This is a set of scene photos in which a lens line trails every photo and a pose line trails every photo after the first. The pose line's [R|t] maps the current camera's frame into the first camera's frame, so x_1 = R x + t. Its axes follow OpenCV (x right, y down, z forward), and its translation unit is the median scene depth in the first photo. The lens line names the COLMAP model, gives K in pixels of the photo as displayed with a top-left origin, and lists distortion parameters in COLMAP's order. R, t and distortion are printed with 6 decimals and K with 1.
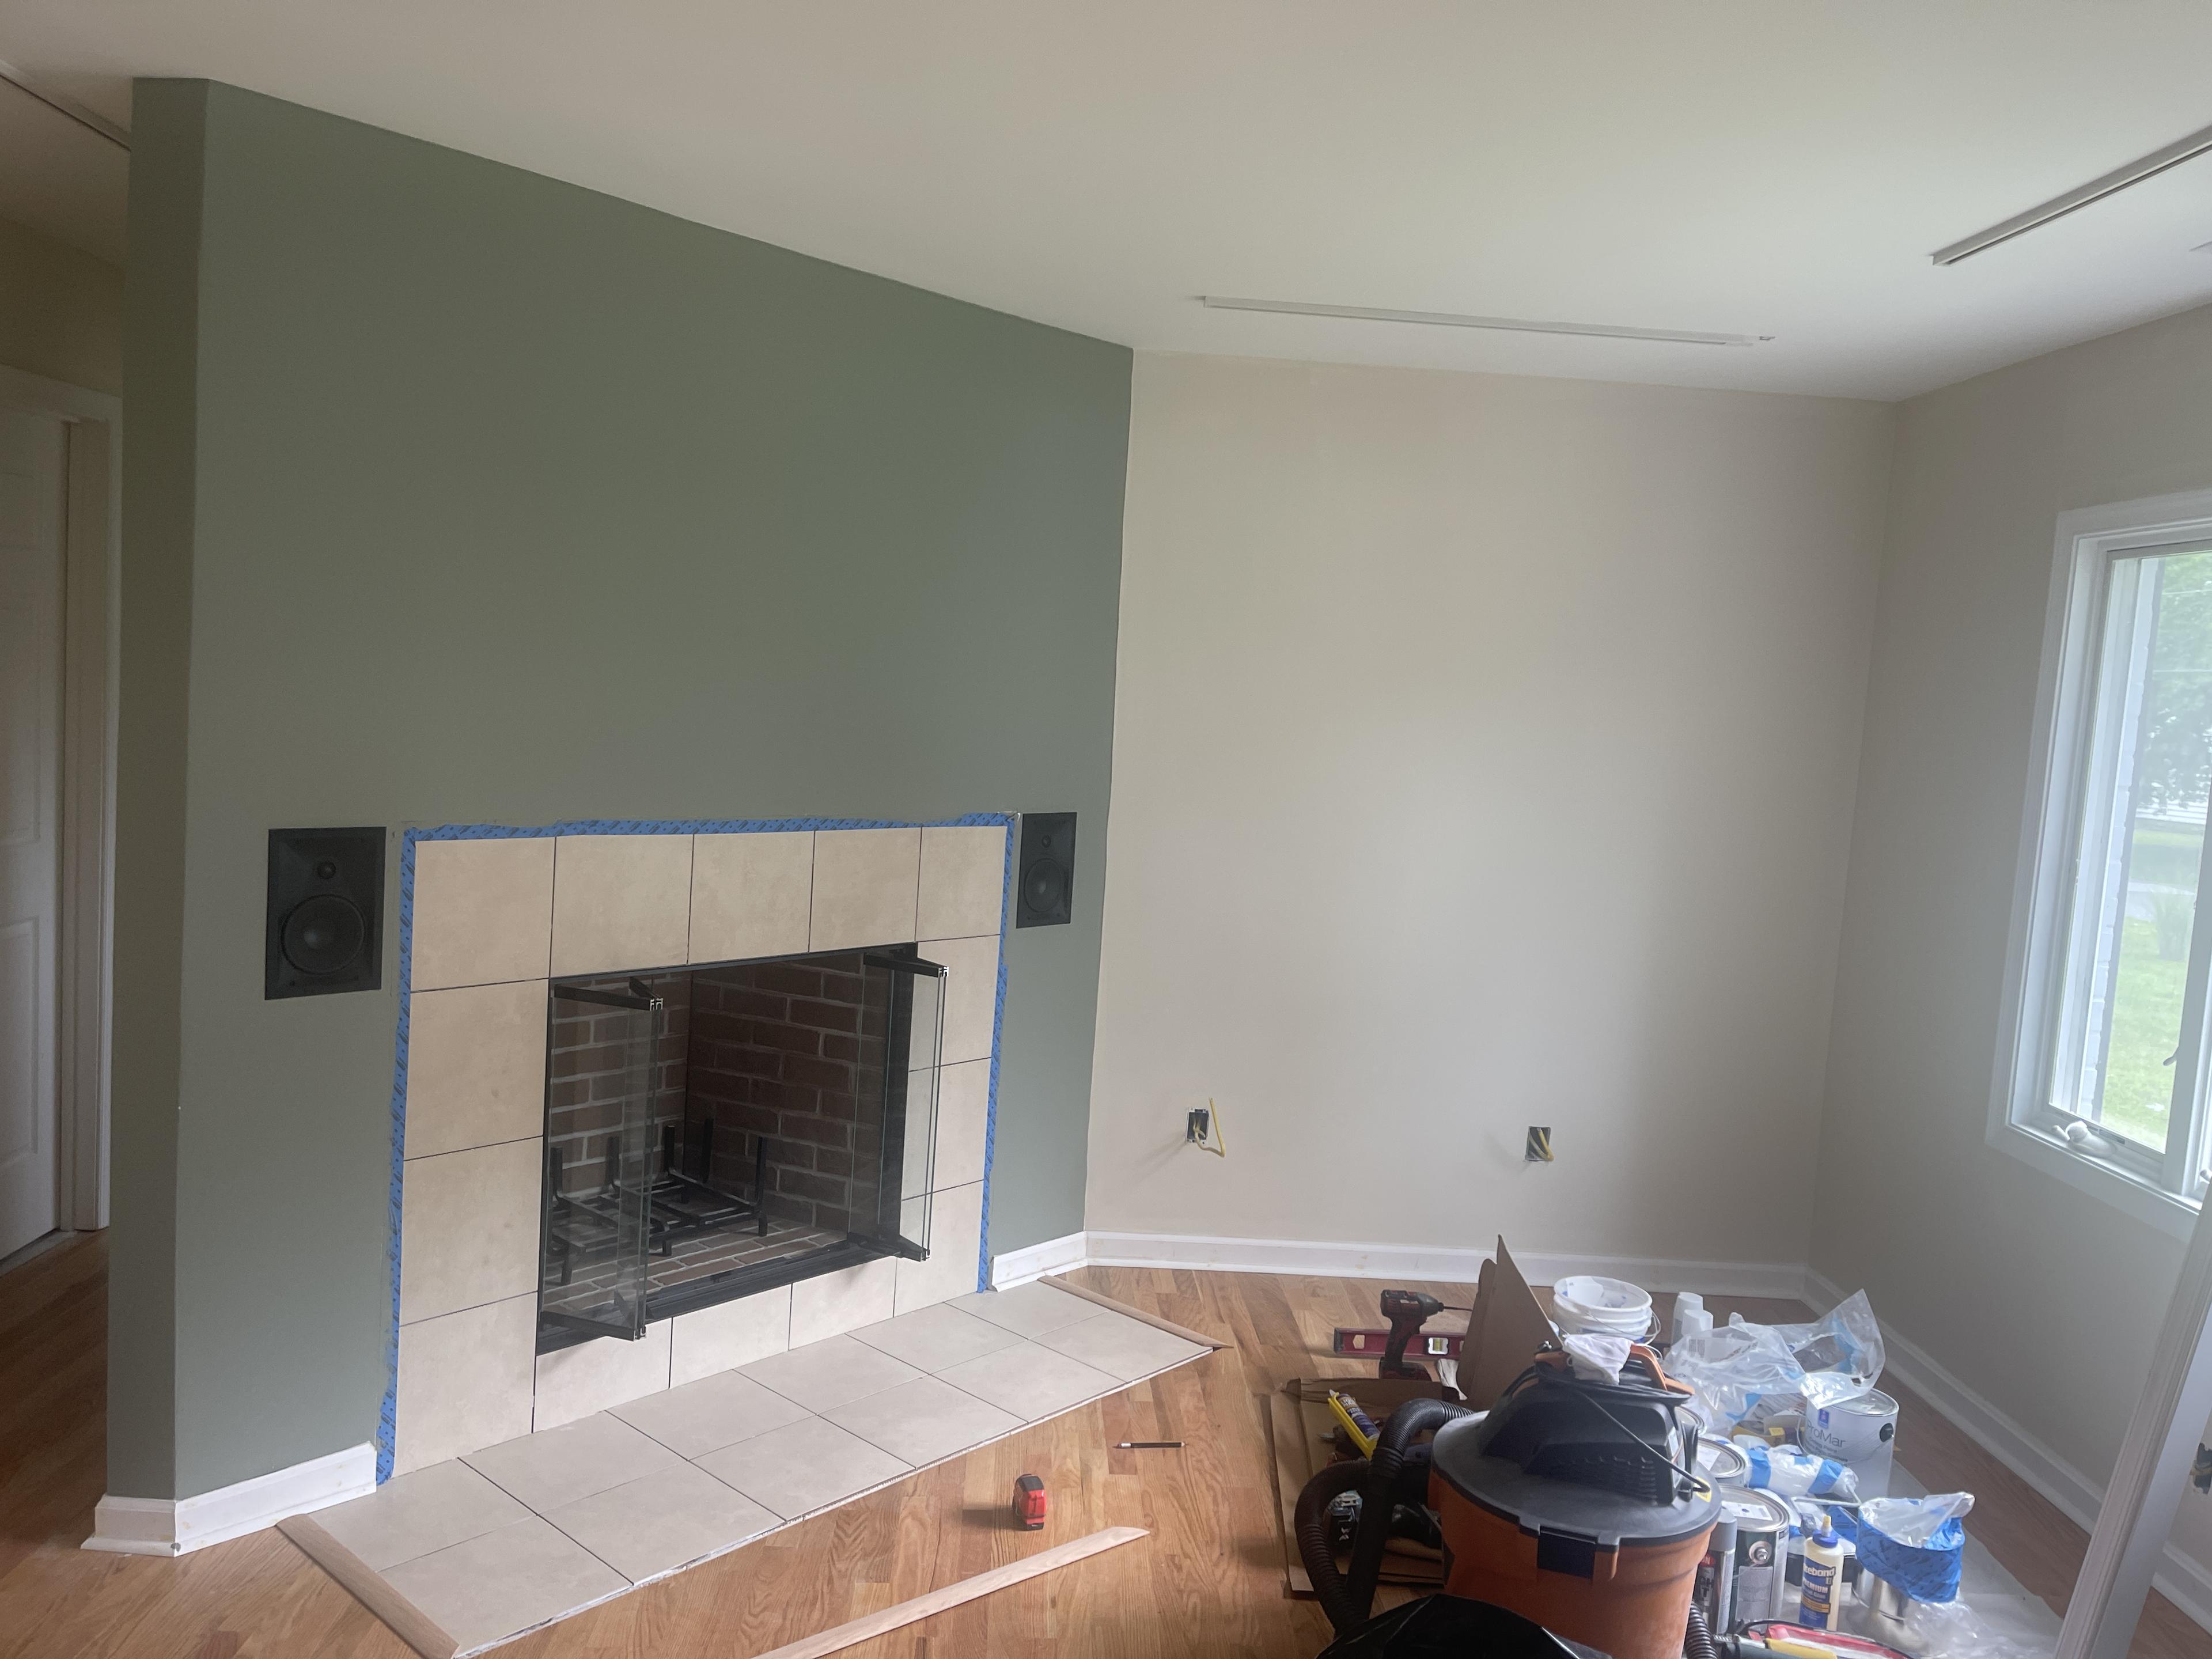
lens RADIAL K [[1674.2, 0, 1106.0], [0, 1674.2, 829.5], [0, 0, 1]] dist [0.073784, -0.096387]
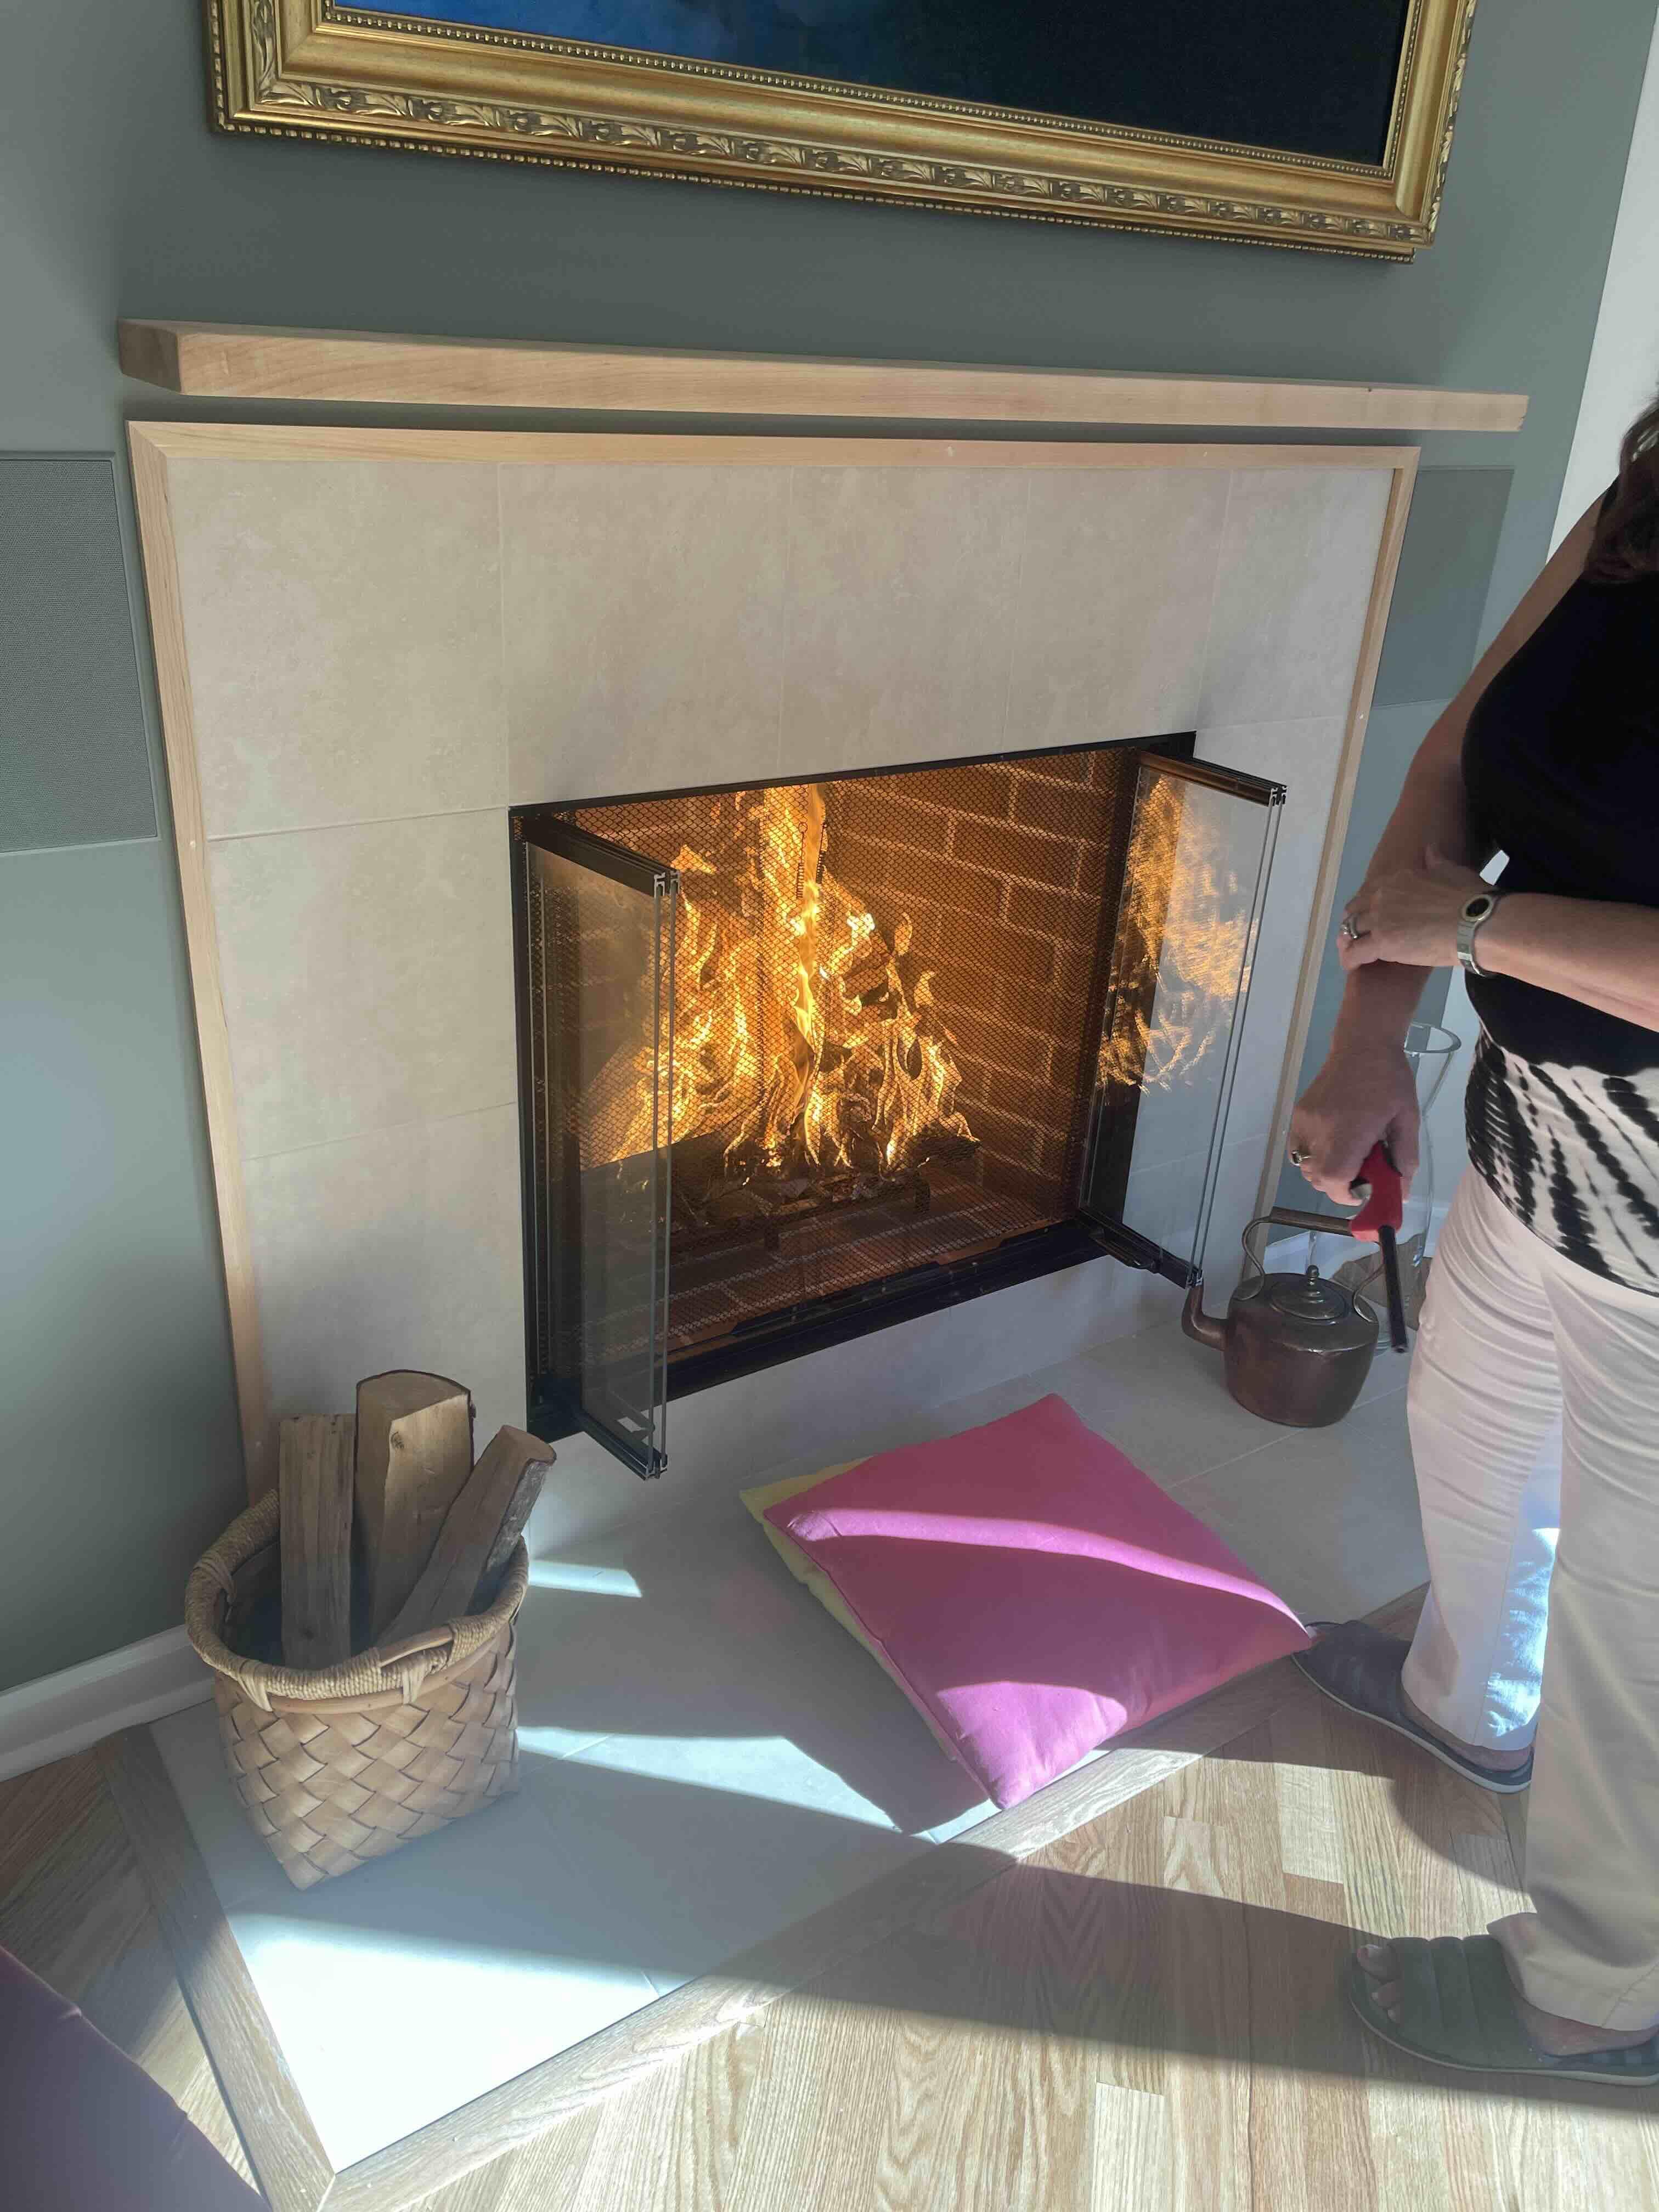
lens RADIAL K [[1677.2, 0, 796.0], [0, 1677.2, 1108.1], [0, 0, 1]] dist [0.005601, 0.002776]
pose [[0.970423, 0.088698, -0.224526, -0.123256], [-0.010897, 0.945203, 0.326301, 0.009328], [0.241165, -0.314204, 0.918213, 0.510498]]
